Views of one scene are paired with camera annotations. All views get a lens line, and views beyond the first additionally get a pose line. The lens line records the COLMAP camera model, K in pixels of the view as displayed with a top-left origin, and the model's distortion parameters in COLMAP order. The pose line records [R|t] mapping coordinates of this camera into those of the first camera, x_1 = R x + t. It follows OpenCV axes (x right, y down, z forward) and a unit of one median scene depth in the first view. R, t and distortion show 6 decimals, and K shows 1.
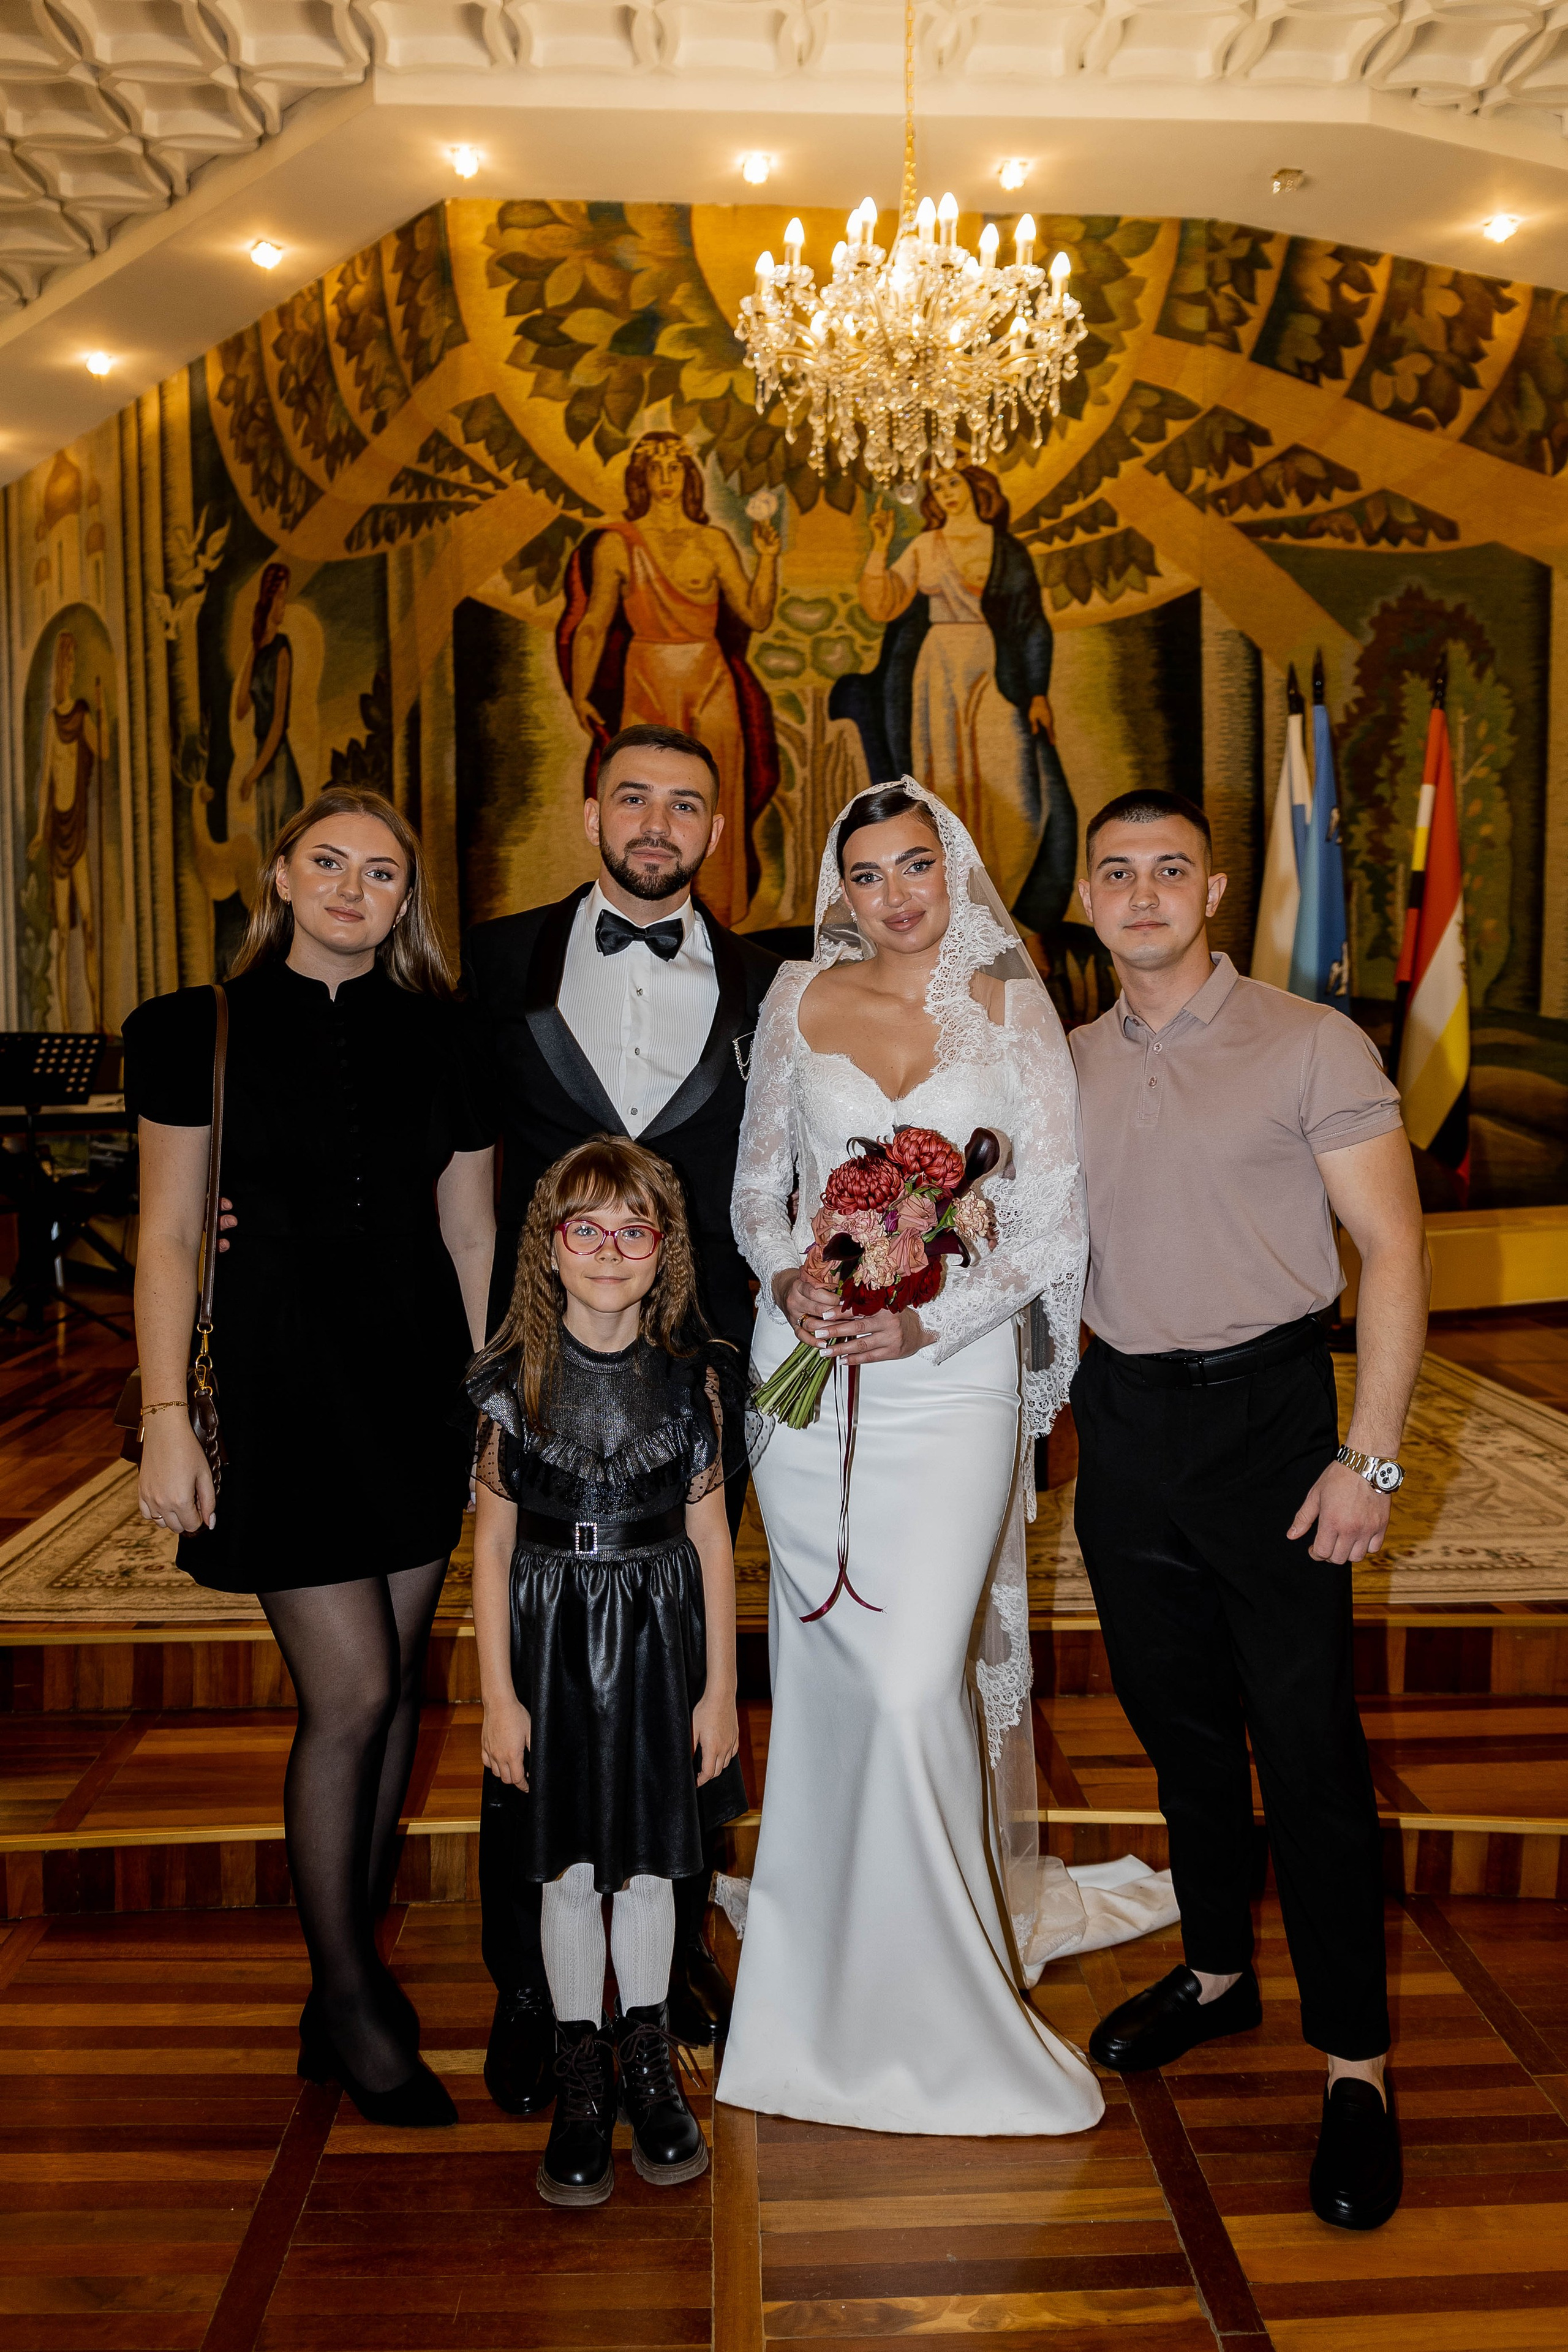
lens RADIAL K [[1757.6, 0, 778.3], [0, 1757.6, 1193.7], [0, 0, 1]] dist [-0.037736, 0.018446]
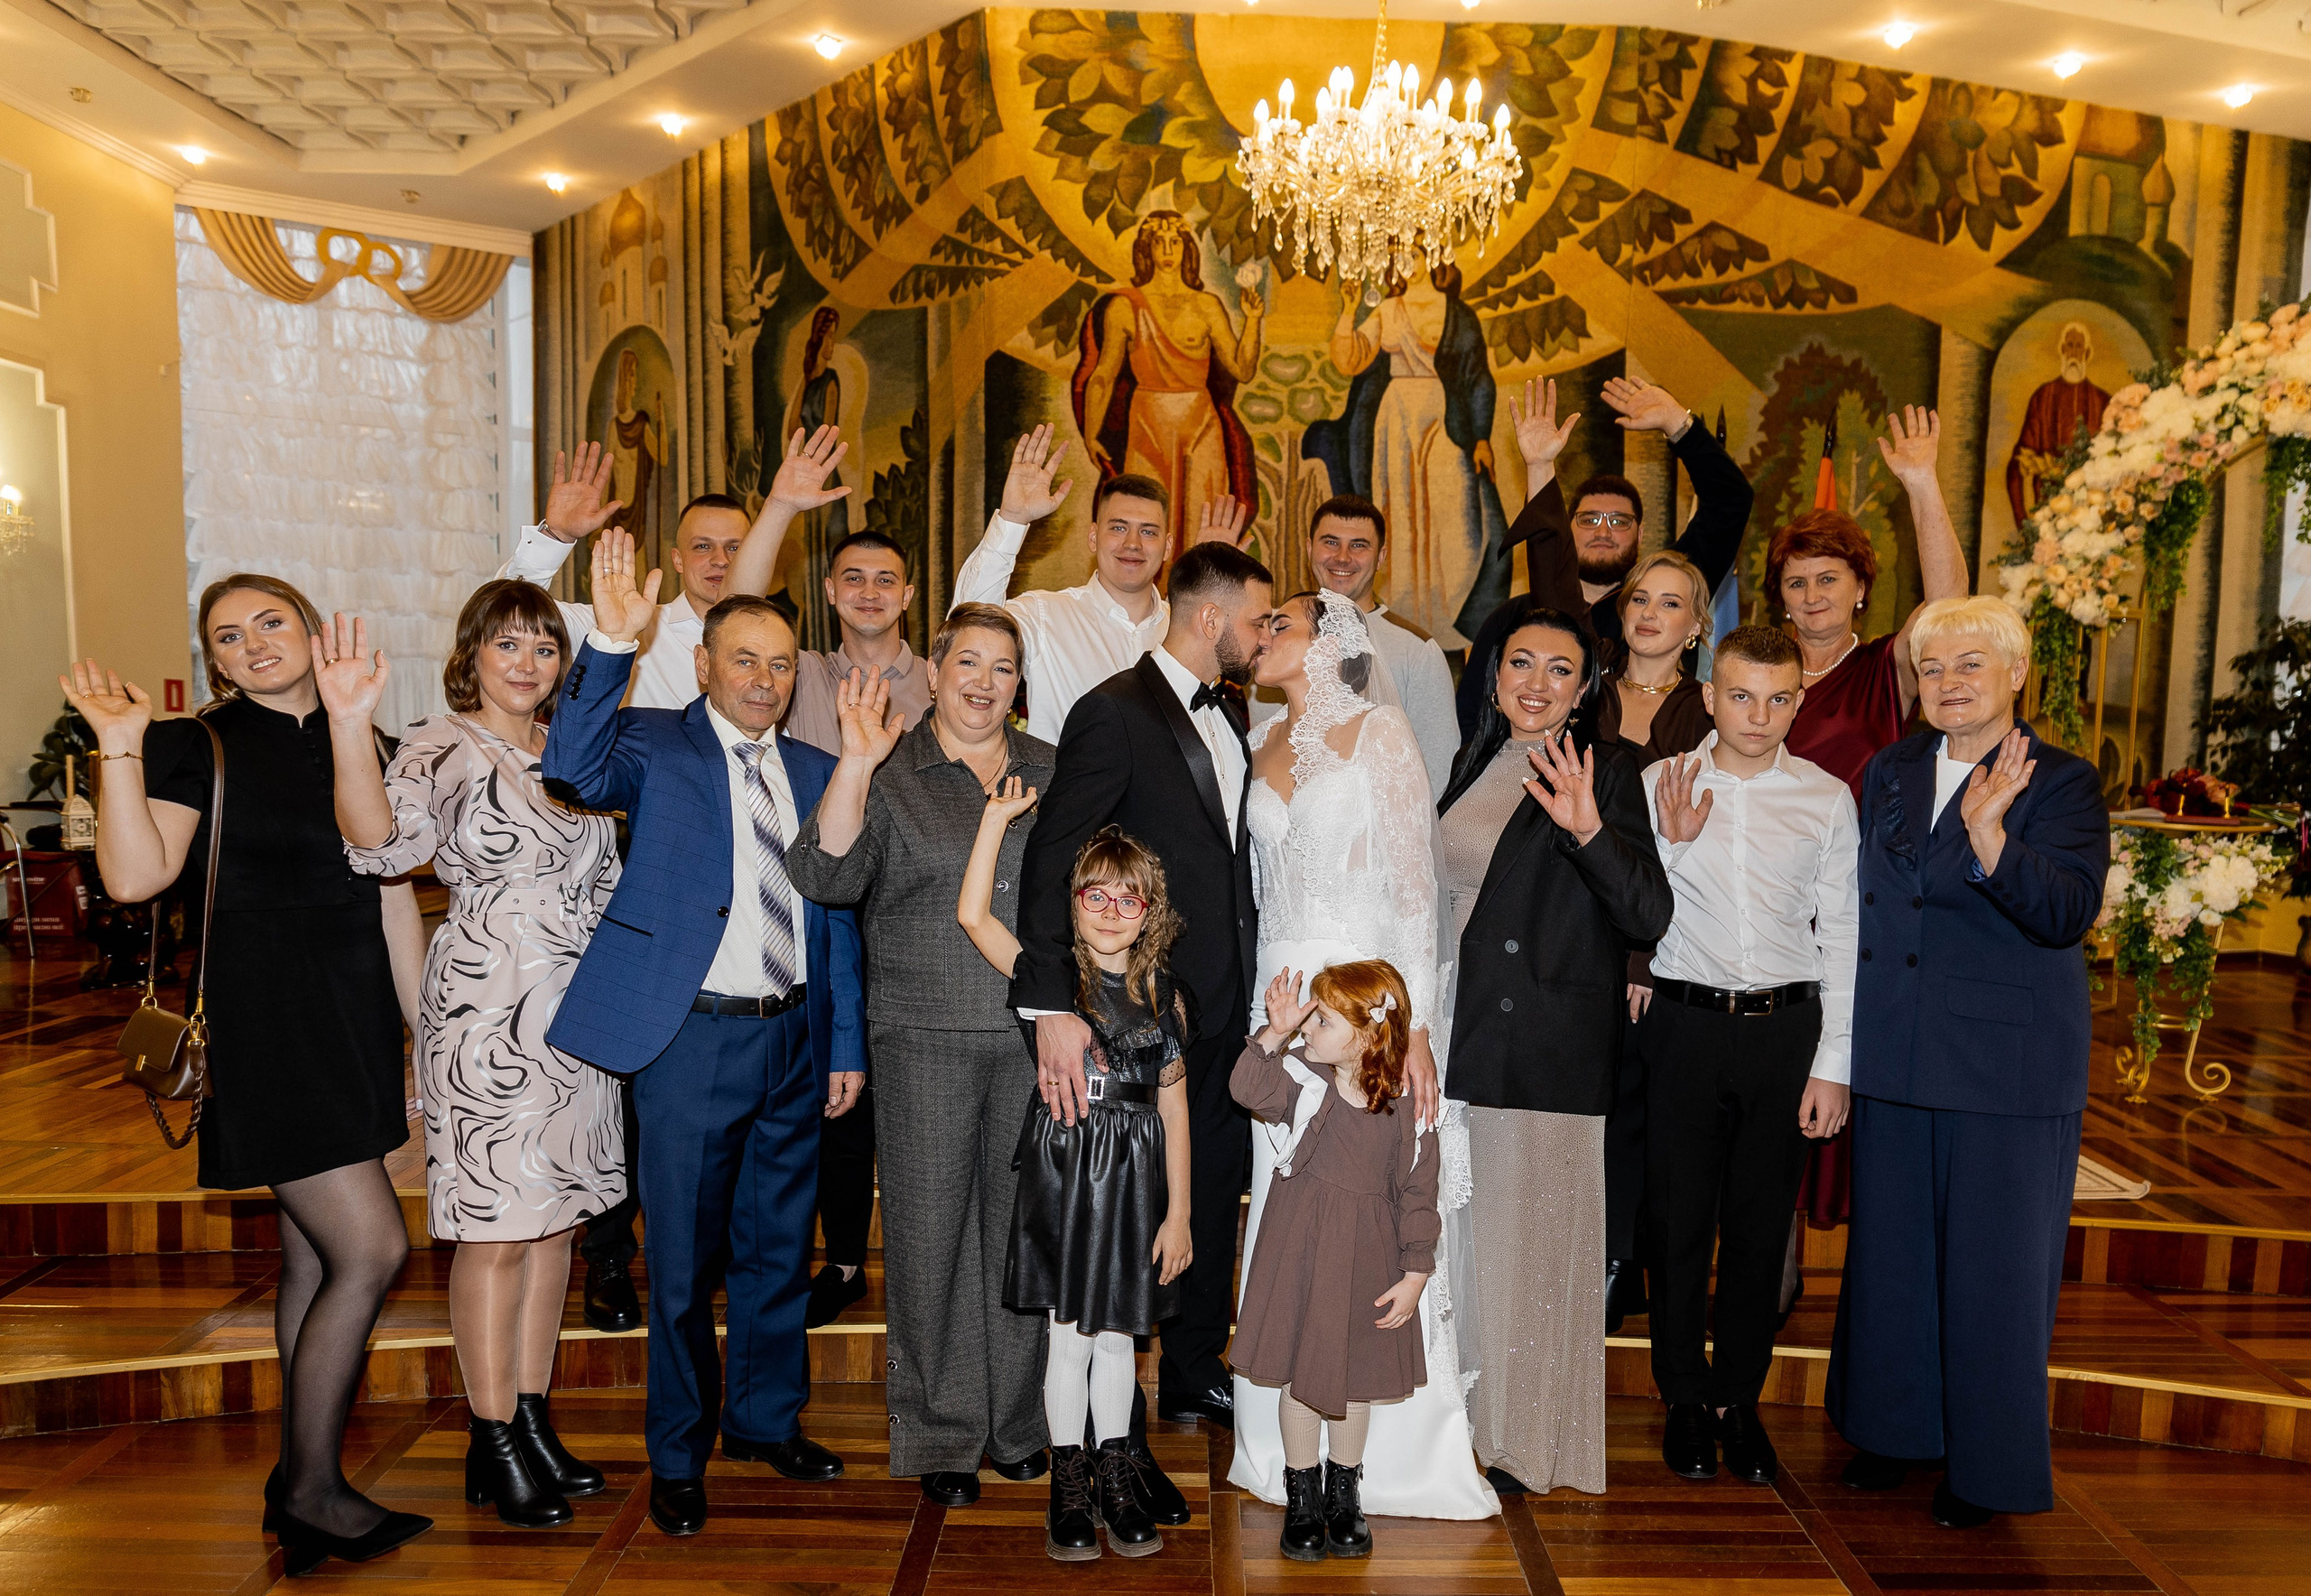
lens RADIAL K [[1635.7, 0, 1194.0], [0, 1635.7, 863.3], [0, 0, 1]] dist [0.010503, -0.017515]
pose [[0.999371, 0.022933, -0.027034, -0.007447], [-0.022793, 0.999725, 0.005478, -0.004116], [0.027152, -0.004858, 0.999620, -0.099400]]
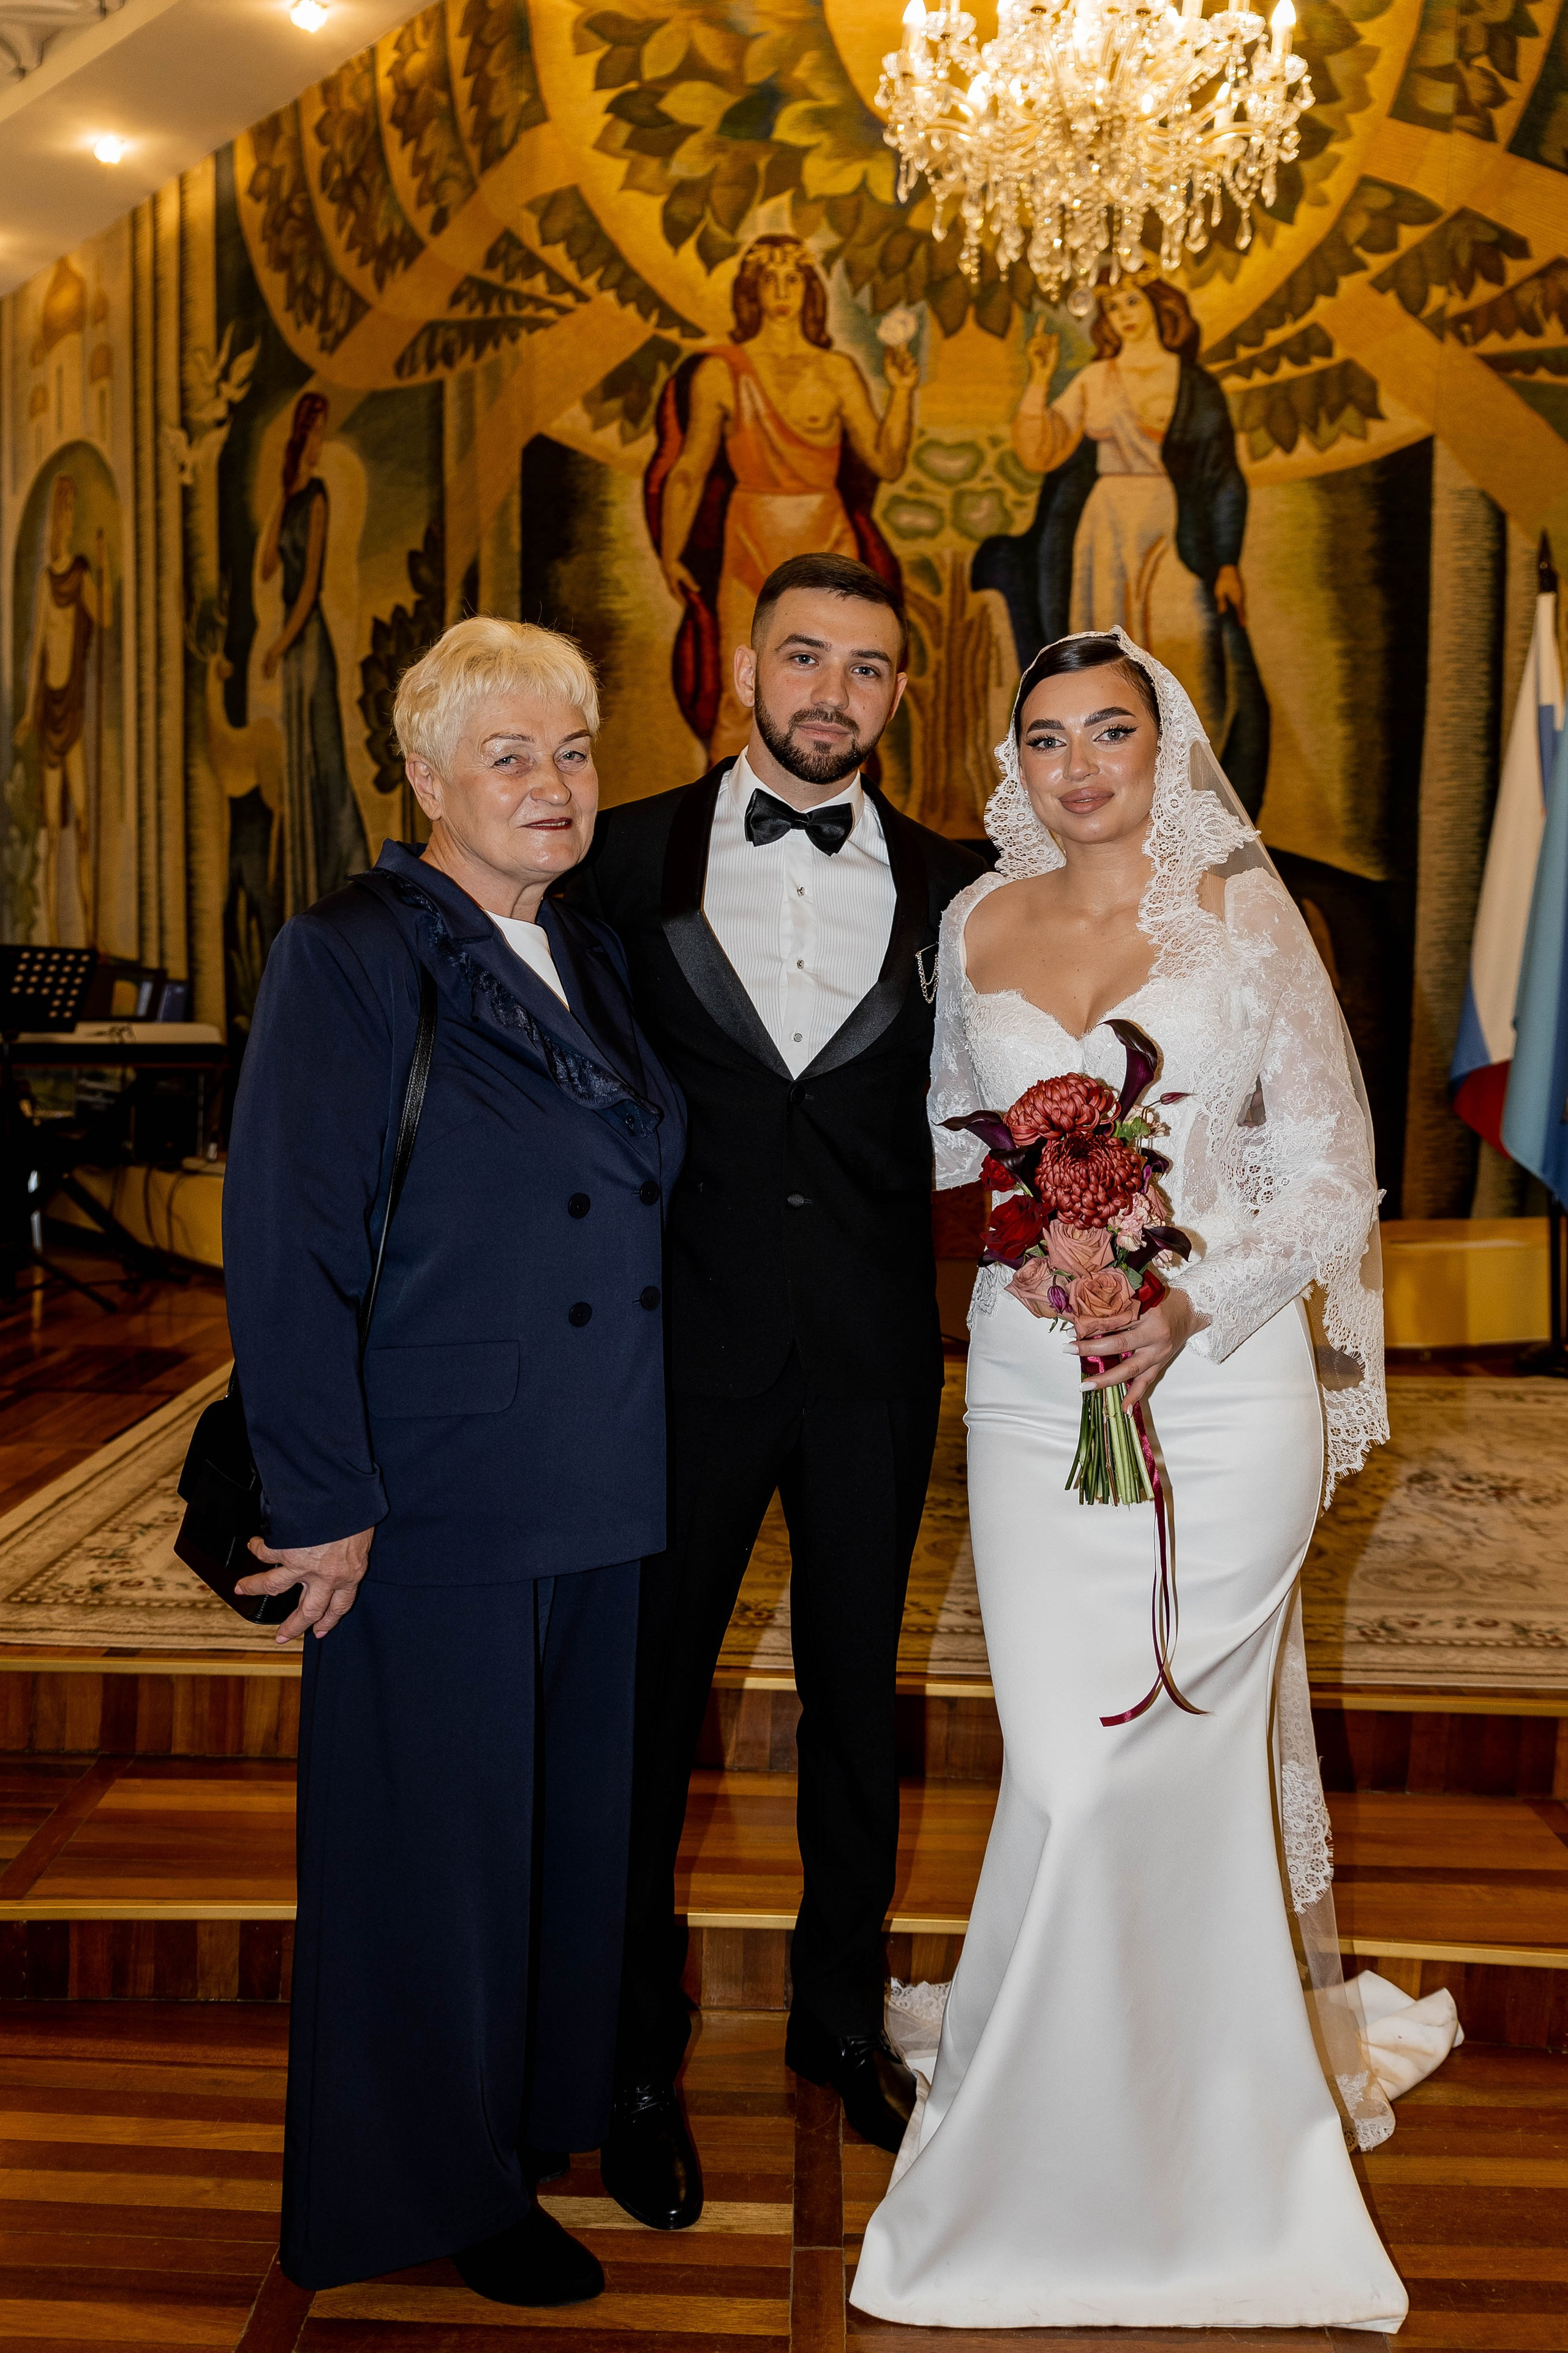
lens RADIAL K [[2081.0, 0, 776.0], [0, 2081.0, 1196.7], [0, 0, 1]] dist [-0.012533, 0.004845]
pose [[0.998185, 0.031901, -0.051086, -0.003367], [-0.031213, 0.999412, 0.014205, 0.003387], [0.051509, -0.012585, 0.998593, 0.015455]]
